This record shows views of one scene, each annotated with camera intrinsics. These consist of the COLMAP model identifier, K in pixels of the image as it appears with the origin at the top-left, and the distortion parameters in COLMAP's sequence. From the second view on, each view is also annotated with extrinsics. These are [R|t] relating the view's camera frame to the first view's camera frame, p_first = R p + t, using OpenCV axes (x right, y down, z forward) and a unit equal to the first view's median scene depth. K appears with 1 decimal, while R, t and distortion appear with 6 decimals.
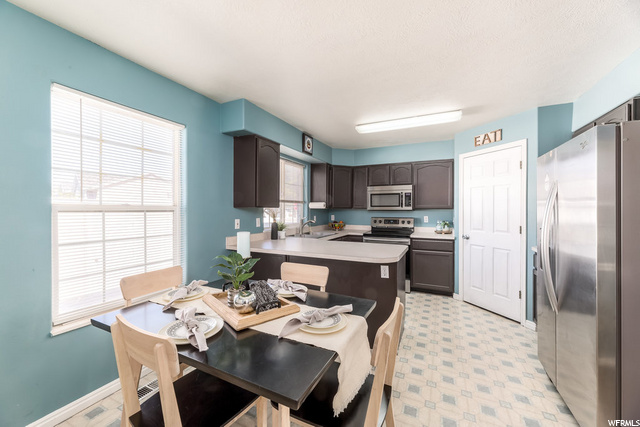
lens RADIAL K [[256.8, 0, 317.3], [0, 256.8, 210.3], [0, 0, 1]] dist [0.001139, 0.000253]
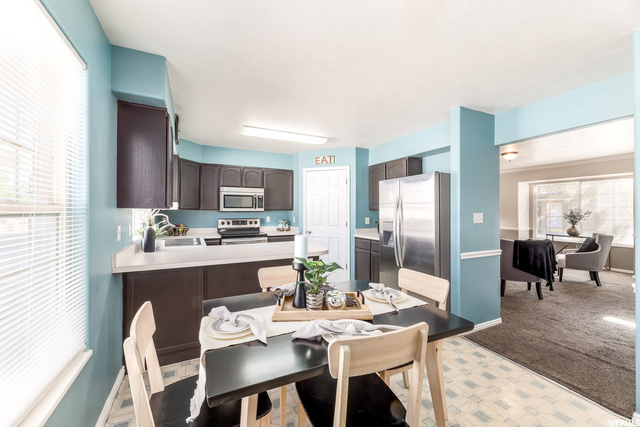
lens RADIAL K [[256.8, 0, 317.3], [0, 256.8, 210.3], [0, 0, 1]] dist [0.001139, 0.000253]
pose [[0.618355, 0.002973, 0.785893, -0.377317], [-0.000297, 0.999994, -0.003549, -0.001182], [-0.785899, 0.001961, 0.618352, 0.138146]]
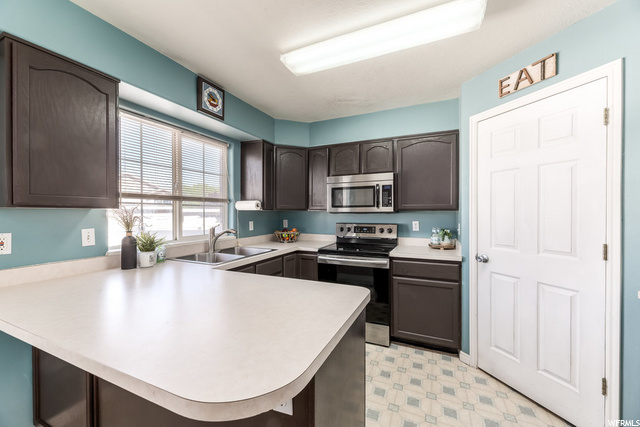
lens RADIAL K [[254.0, 0, 320.0], [0, 254.0, 213.5], [0, 0, 1]] dist [0.001615, 0.000122]
pose [[0.999715, -0.004088, 0.023537, 0.180604], [0.004034, 0.999989, 0.002339, 0.000124], [-0.023547, -0.002244, 0.999720, 0.392896]]
